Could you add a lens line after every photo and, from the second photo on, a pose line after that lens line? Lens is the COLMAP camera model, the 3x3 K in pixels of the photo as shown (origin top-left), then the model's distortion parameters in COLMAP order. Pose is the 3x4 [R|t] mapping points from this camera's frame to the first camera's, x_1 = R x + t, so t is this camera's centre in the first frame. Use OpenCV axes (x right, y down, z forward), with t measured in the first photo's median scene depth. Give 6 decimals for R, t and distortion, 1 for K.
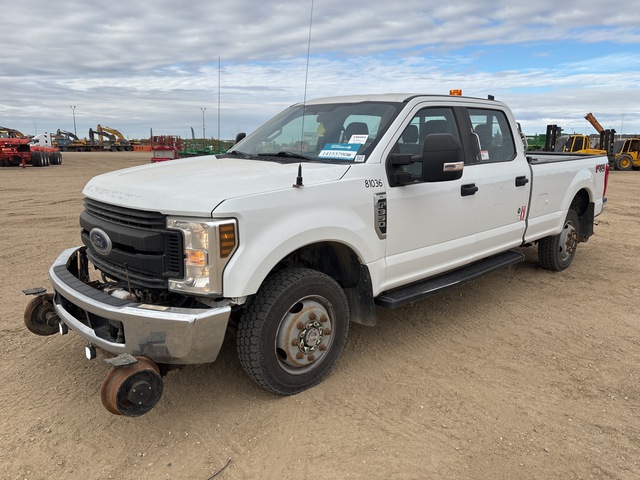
lens RADIAL K [[514.3, 0, 320.0], [0, 514.3, 240.0], [0, 0, 1]] dist [0.007717, -0.000514]
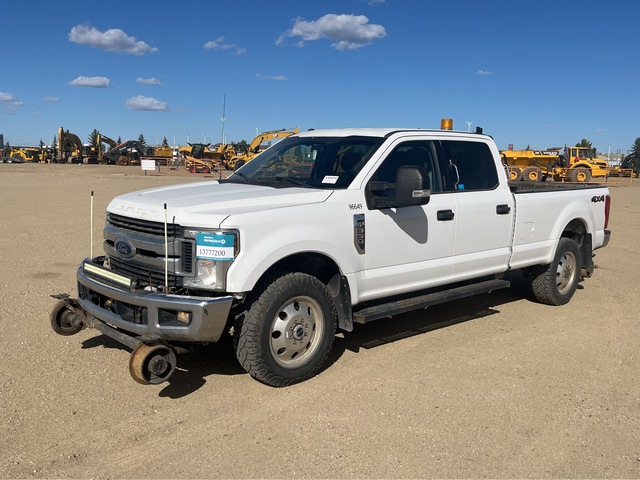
lens RADIAL K [[642.0, 0, 320.0], [0, 642.0, 240.0], [0, 0, 1]] dist [-0.014736, -0.015539]
pose [[0.999679, 0.021320, -0.013709, 0.048946], [-0.022204, 0.997444, -0.067919, 0.068638], [0.012226, 0.068202, 0.997597, -0.465120]]
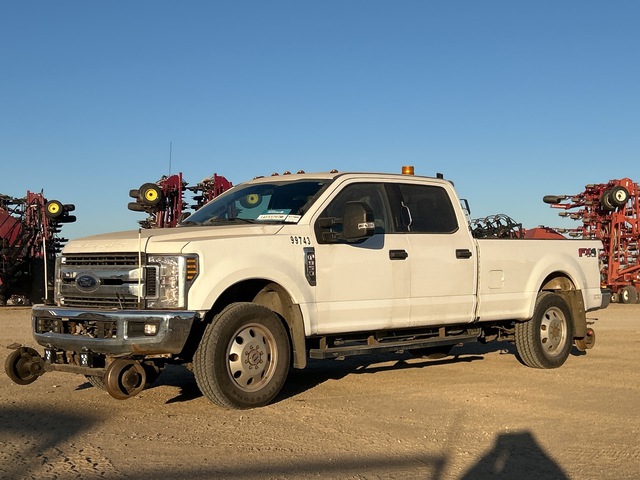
lens RADIAL K [[1027.1, 0, 320.0], [0, 1027.1, 240.0], [0, 0, 1]] dist [0.018220, 0.023580]
pose [[0.999707, -0.009819, 0.022132, 0.089872], [0.014400, 0.975964, -0.217454, 0.431369], [-0.019465, 0.217709, 0.975820, -1.430492]]
